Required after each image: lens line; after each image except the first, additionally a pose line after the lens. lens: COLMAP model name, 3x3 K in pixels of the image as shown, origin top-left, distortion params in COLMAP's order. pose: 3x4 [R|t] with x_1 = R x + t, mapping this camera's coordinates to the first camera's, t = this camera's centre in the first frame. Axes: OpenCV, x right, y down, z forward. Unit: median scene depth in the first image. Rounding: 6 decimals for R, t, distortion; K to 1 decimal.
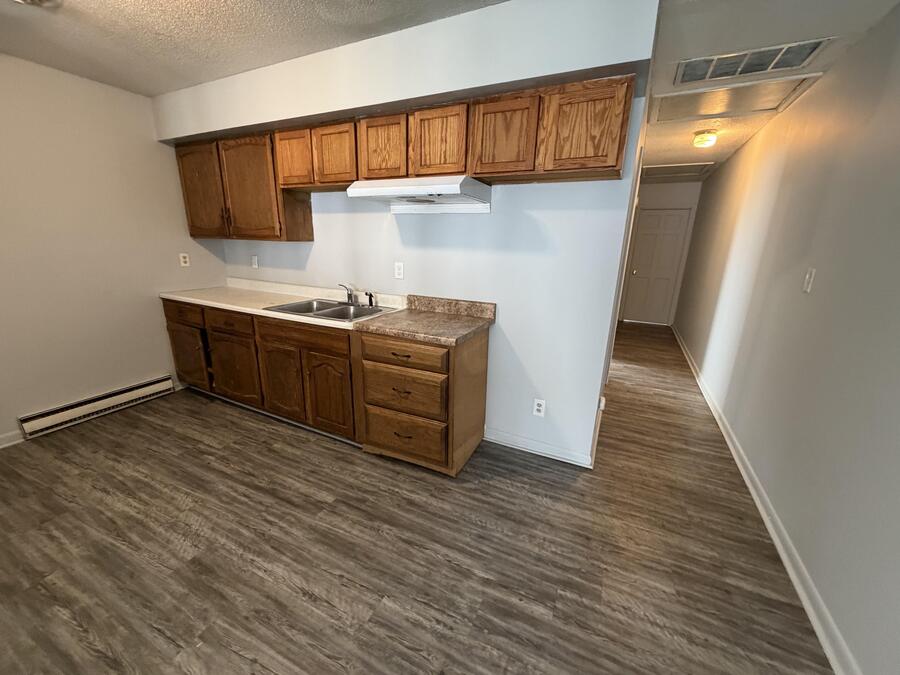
lens RADIAL K [[357.9, 0, 447.4], [0, 357.9, 339.5], [0, 0, 1]] dist [-0.001255, 0.000153]
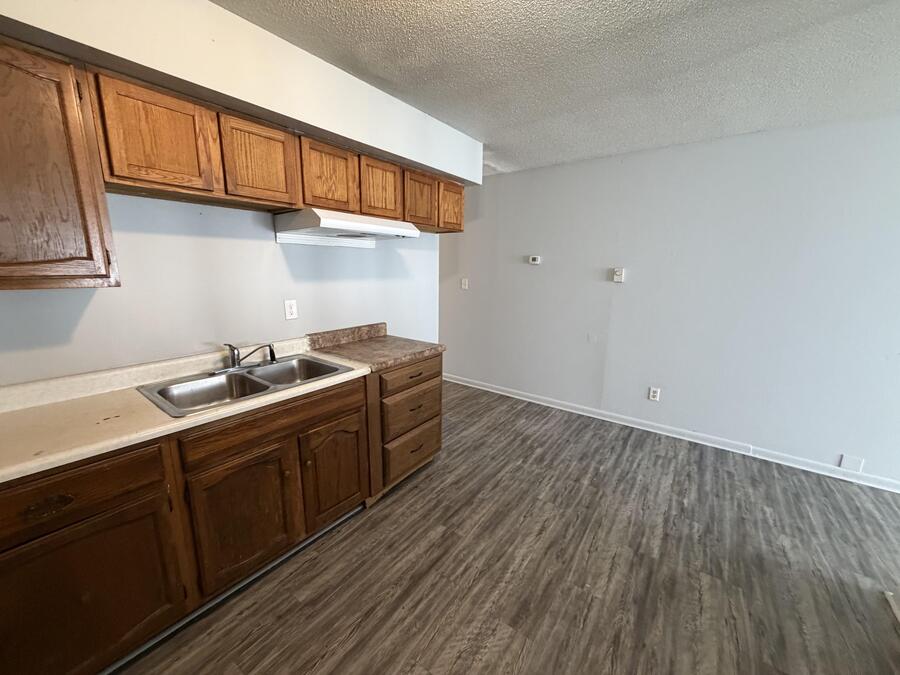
lens RADIAL K [[357.9, 0, 447.4], [0, 357.9, 339.5], [0, 0, 1]] dist [-0.001255, 0.000153]
pose [[0.183880, -0.221974, 0.957557, -1.247047], [0.256883, 0.951165, 0.171163, -0.247534], [-0.948788, 0.214507, 0.231922, 0.668053]]
